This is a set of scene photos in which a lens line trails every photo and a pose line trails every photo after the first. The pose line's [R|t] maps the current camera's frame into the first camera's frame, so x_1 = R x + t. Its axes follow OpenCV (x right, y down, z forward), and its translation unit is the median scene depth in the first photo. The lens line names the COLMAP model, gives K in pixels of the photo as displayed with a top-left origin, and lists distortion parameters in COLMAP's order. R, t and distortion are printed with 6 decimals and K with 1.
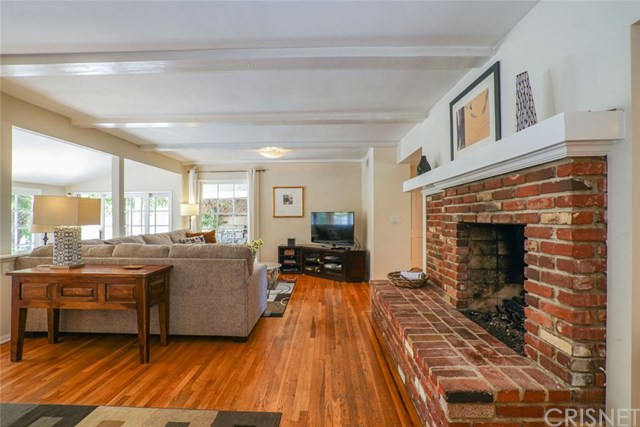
lens RADIAL K [[299.2, 0, 319.6], [0, 299.2, 214.2], [0, 0, 1]] dist [-0.046235, 0.013392]
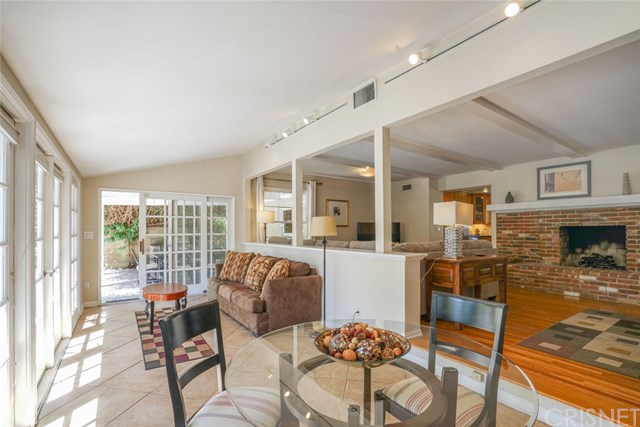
lens RADIAL K [[299.2, 0, 313.9], [0, 299.2, 227.4], [0, 0, 1]] dist [-0.046235, 0.013392]
pose [[0.817615, 0.011766, 0.575645, -2.649584], [-0.008256, 0.999928, -0.008712, 0.079419], [-0.575706, 0.002371, 0.817653, 0.337575]]
